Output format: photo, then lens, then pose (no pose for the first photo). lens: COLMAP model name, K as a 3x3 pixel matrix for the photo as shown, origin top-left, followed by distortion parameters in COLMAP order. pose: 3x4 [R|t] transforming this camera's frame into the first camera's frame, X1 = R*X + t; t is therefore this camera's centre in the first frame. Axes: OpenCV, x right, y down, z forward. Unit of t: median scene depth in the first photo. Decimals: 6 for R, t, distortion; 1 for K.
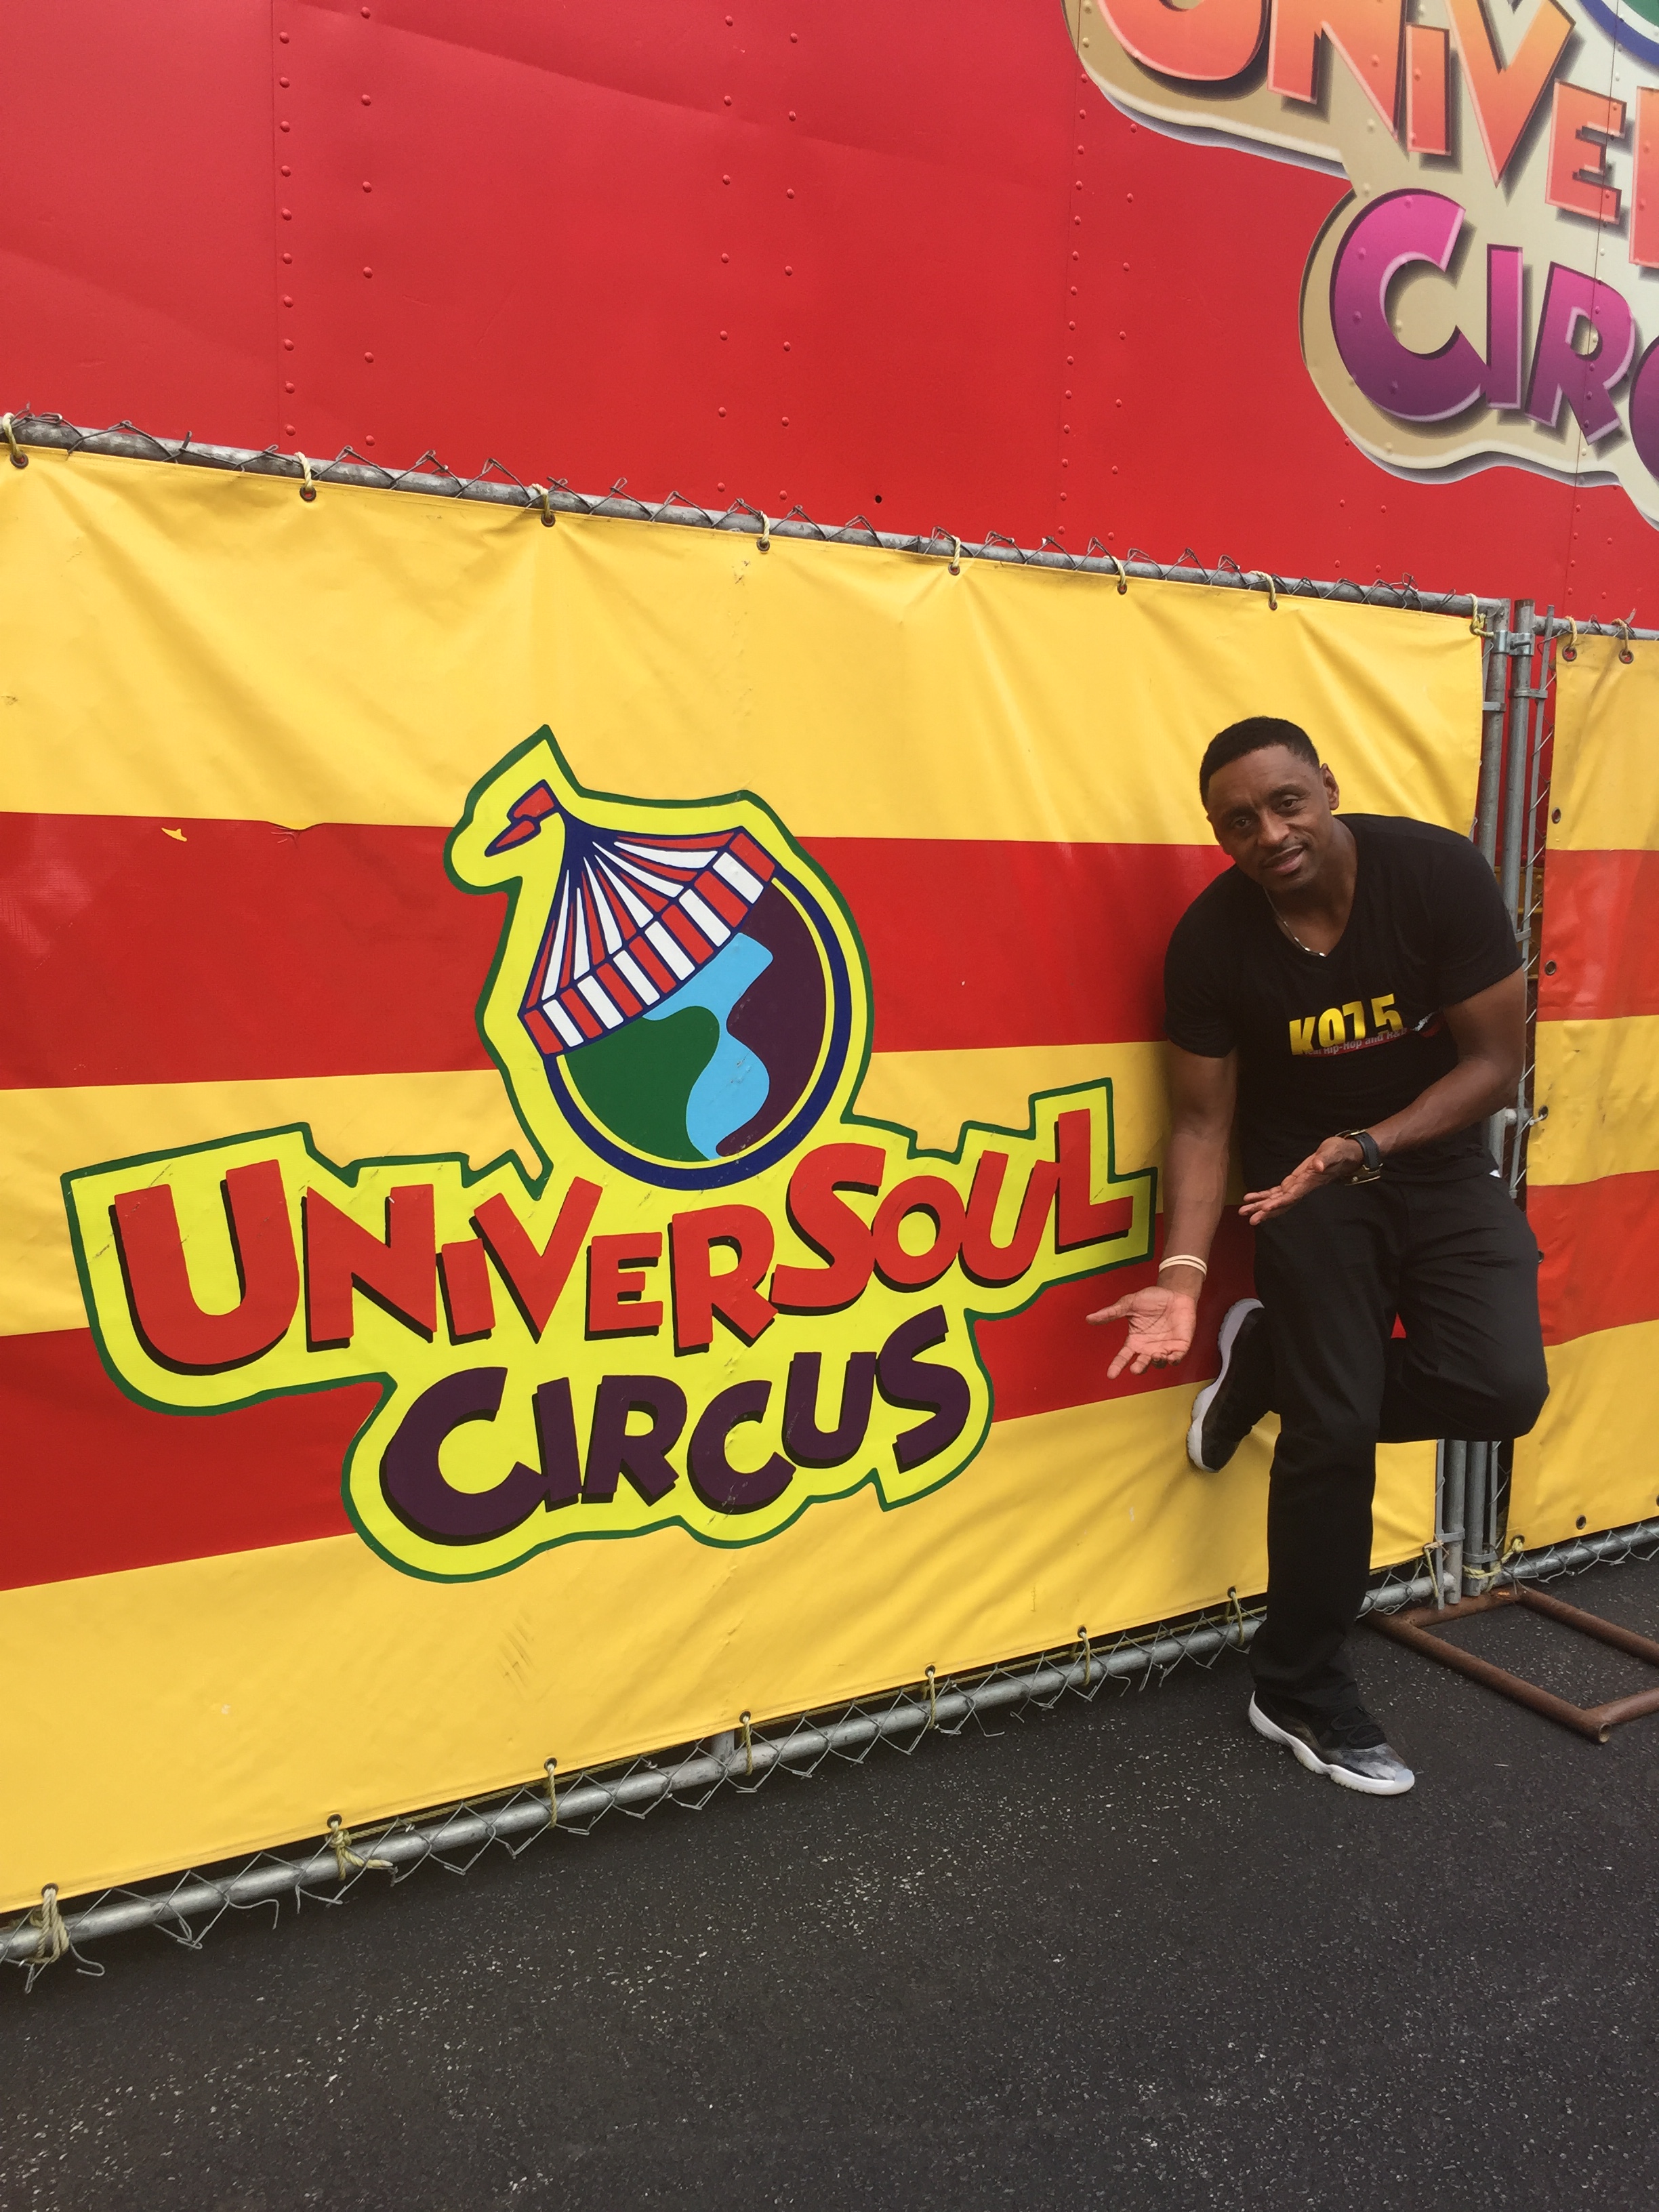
lens RADIAL K [[1924.4, 0, 853.3], [0, 1924.4, 1109.5], [0, 0, 1]] dist [0.078717, -0.105750]
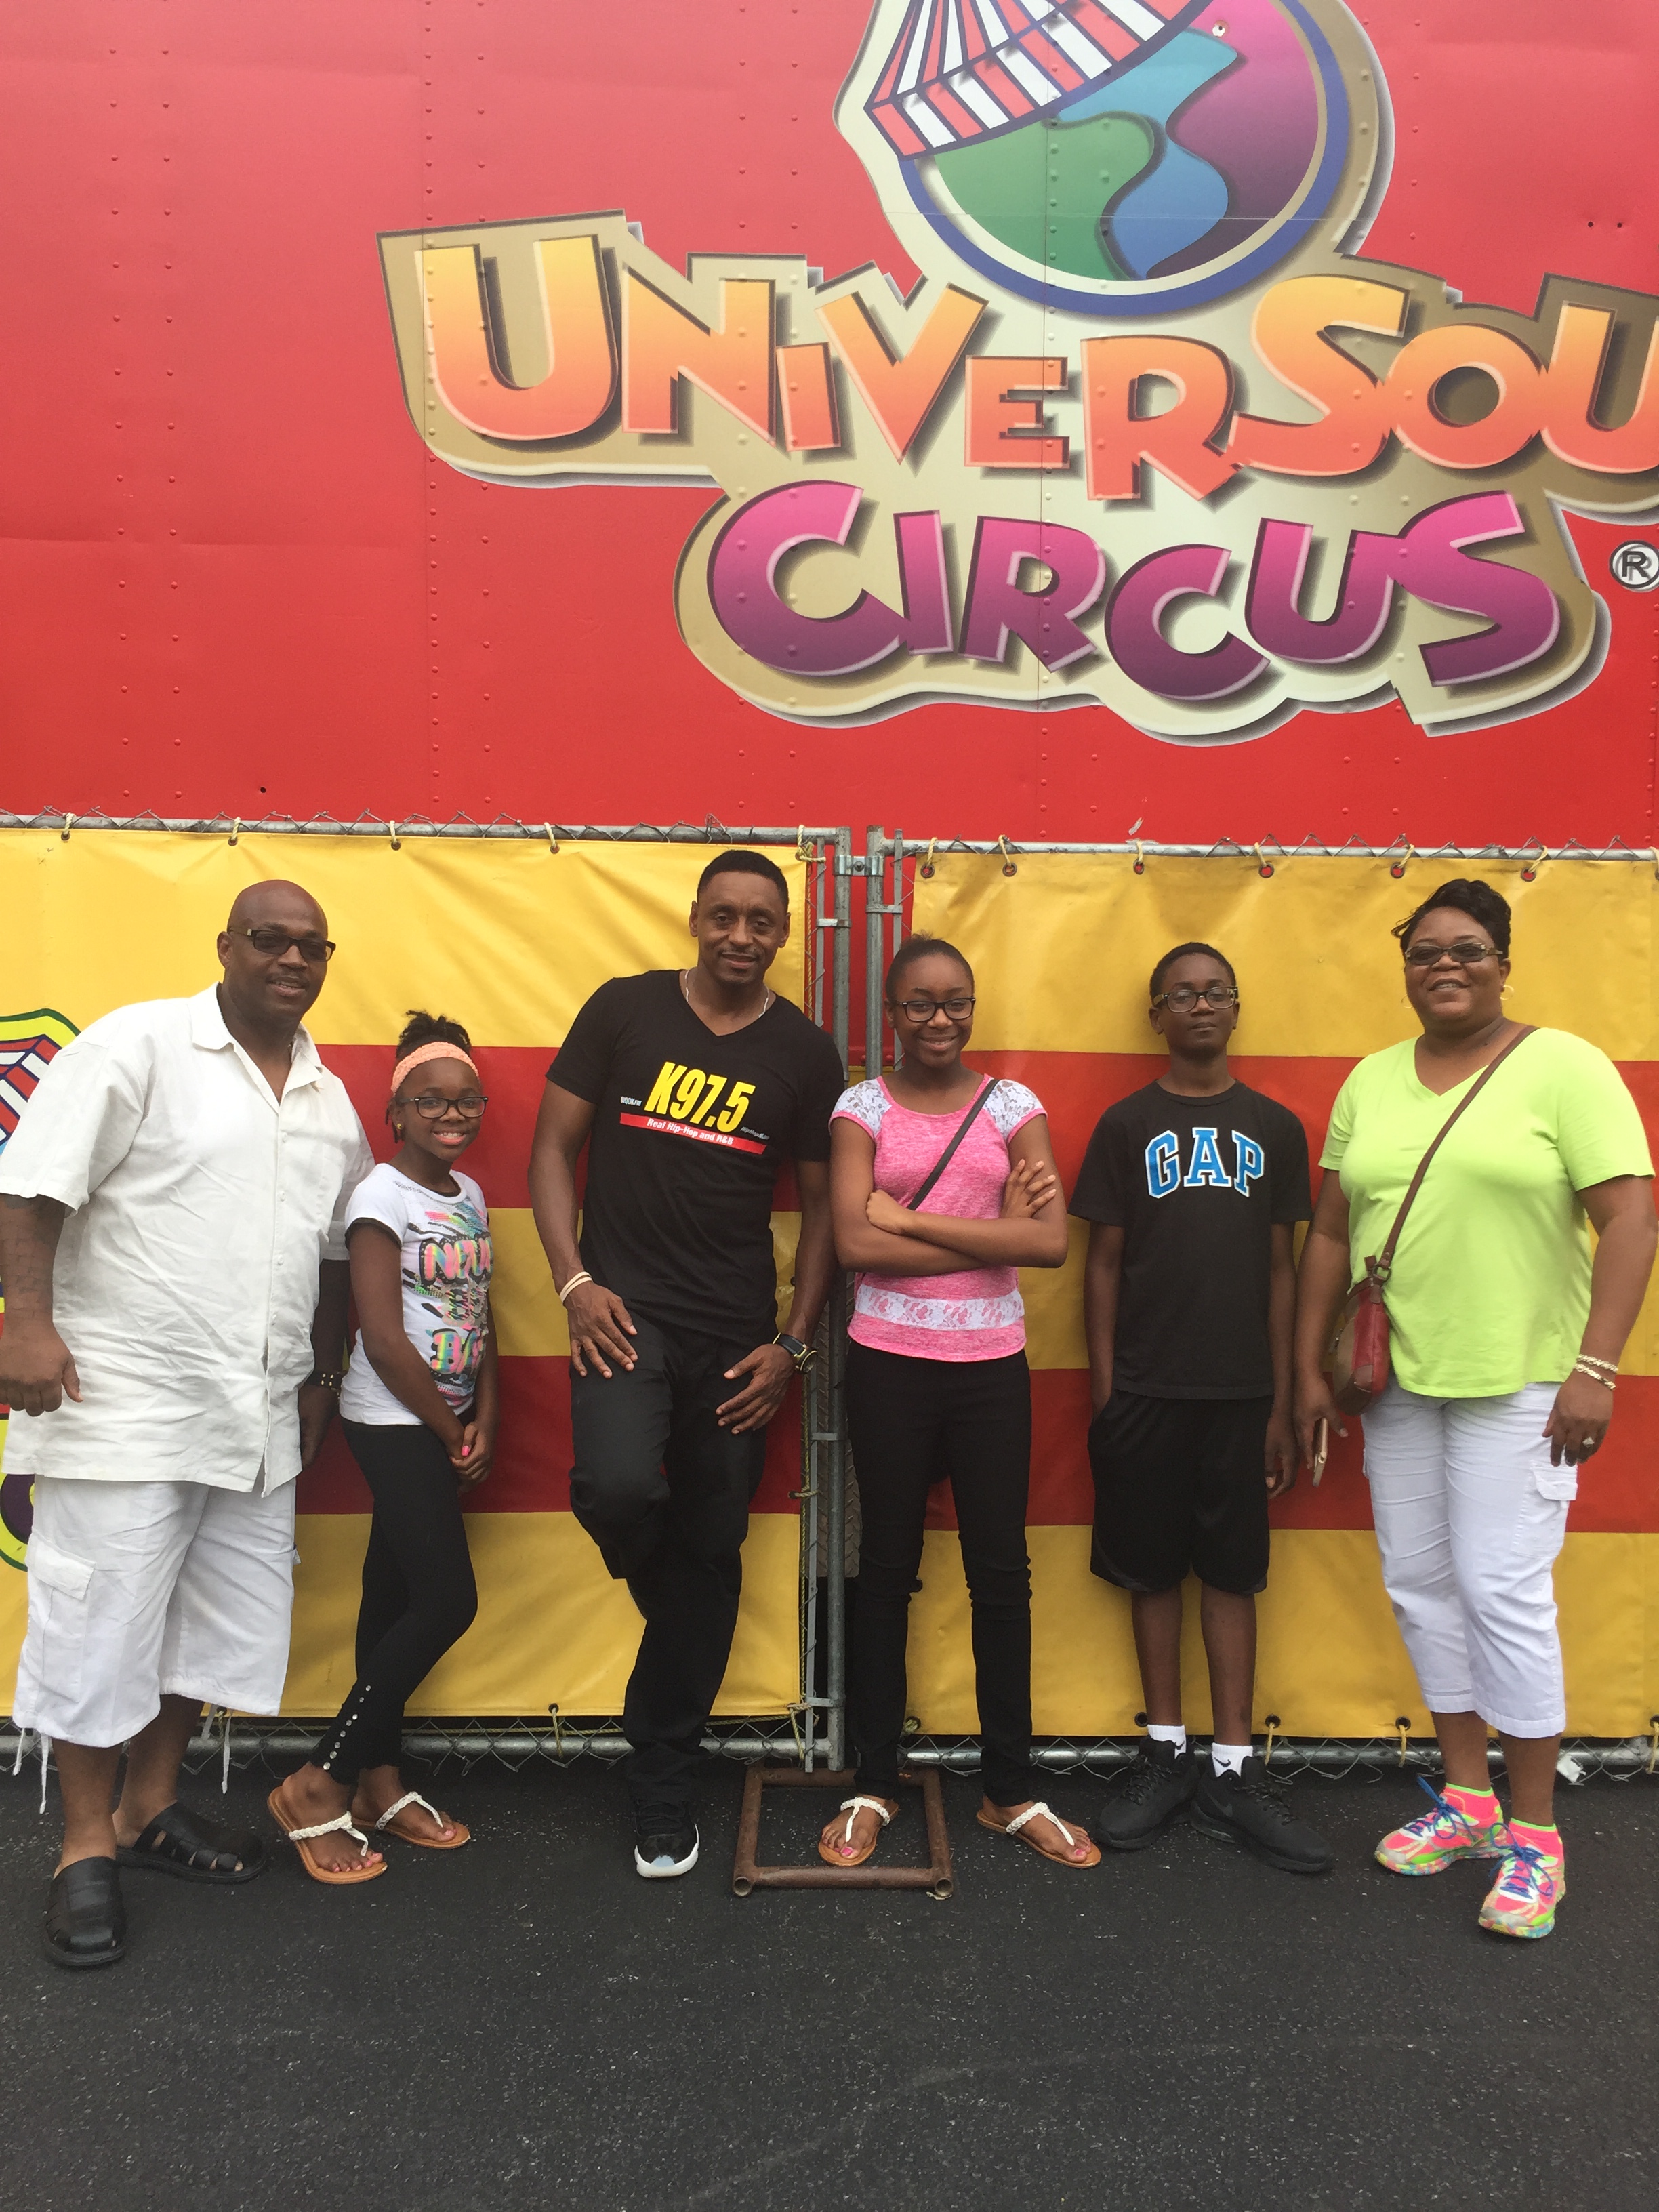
lens RADIAL K [[1924.4, 0, 851.9], [0, 1924.4, 1104.6], [0, 0, 1]] dist [0.078717, -0.105750]
pose [[0.858774, 0.007832, -0.512295, 1.109331], [-0.065214, 0.993422, -0.094132, -0.003657], [0.508187, 0.114247, 0.853635, 0.105657]]
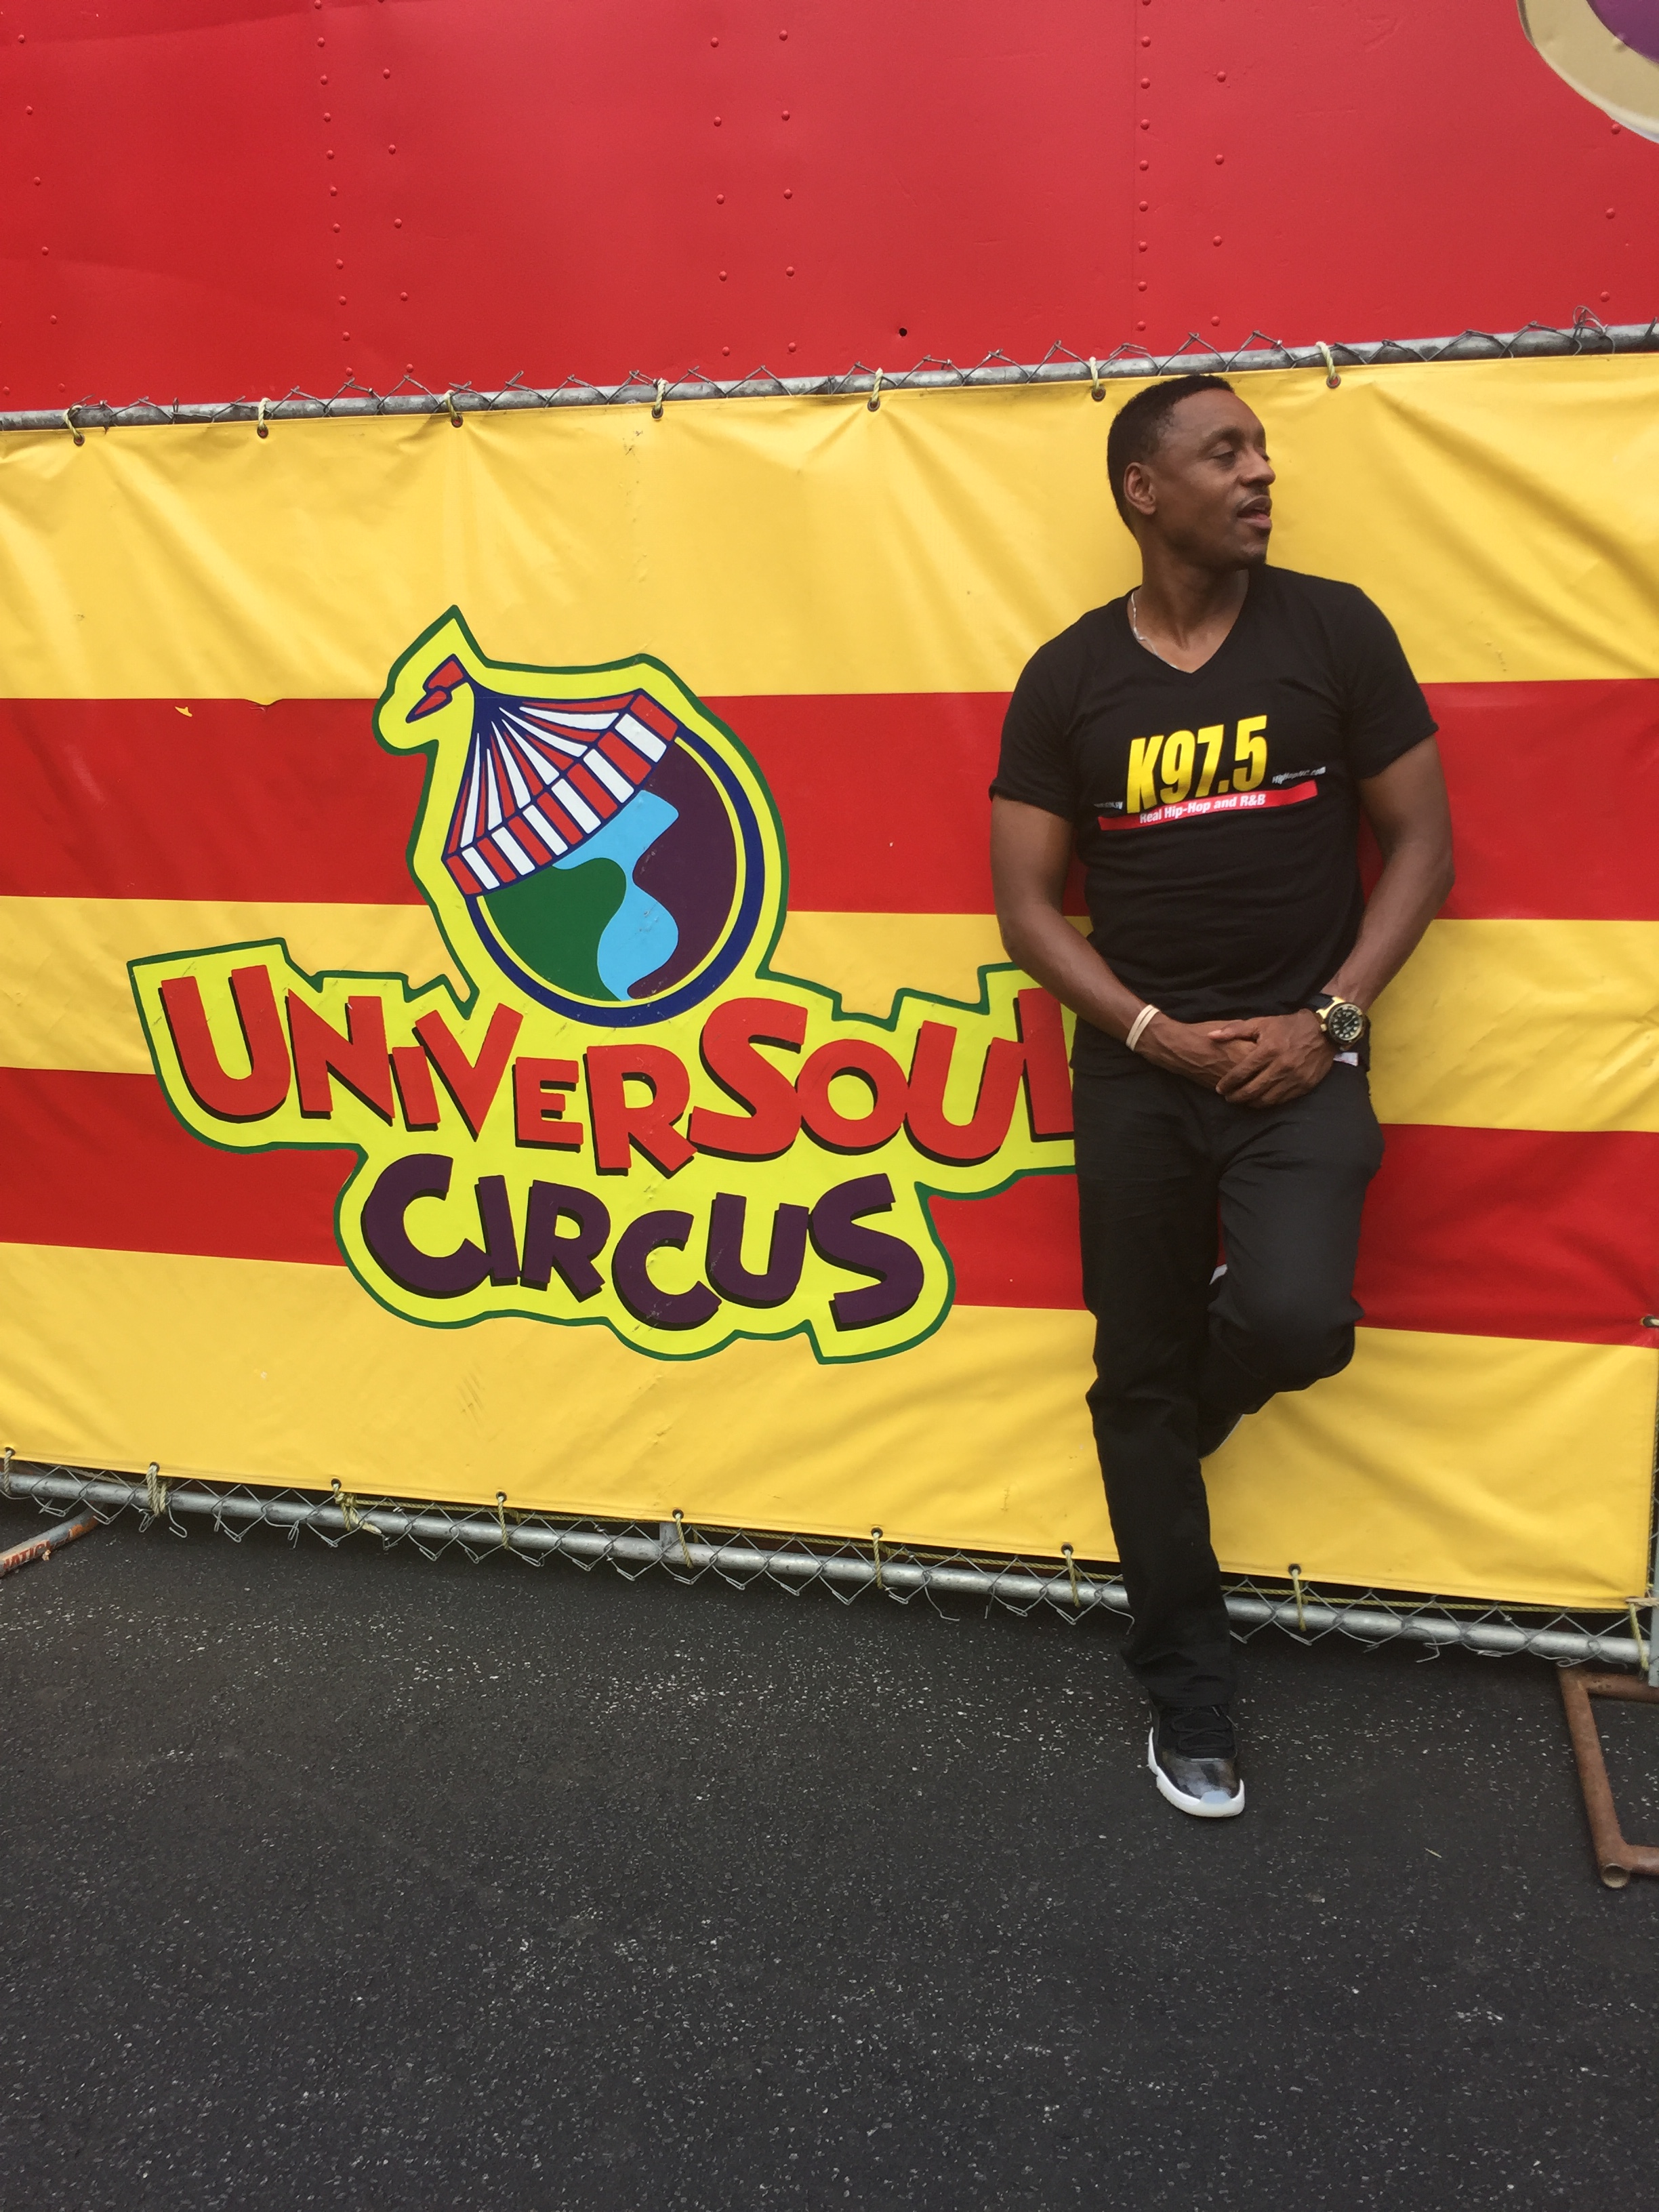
lens RADIAL K [[1908.2, 0, 840.6], [0, 1908.2, 1114.8], [0, 0, 1]] dist [0.074730, -0.084539]
pose [[0.703072, 0.123642, -0.700288, 0.757636], [-0.069997, 0.992019, 0.104874, -0.030979], [0.707666, -0.024716, 0.706115, 0.313938]]
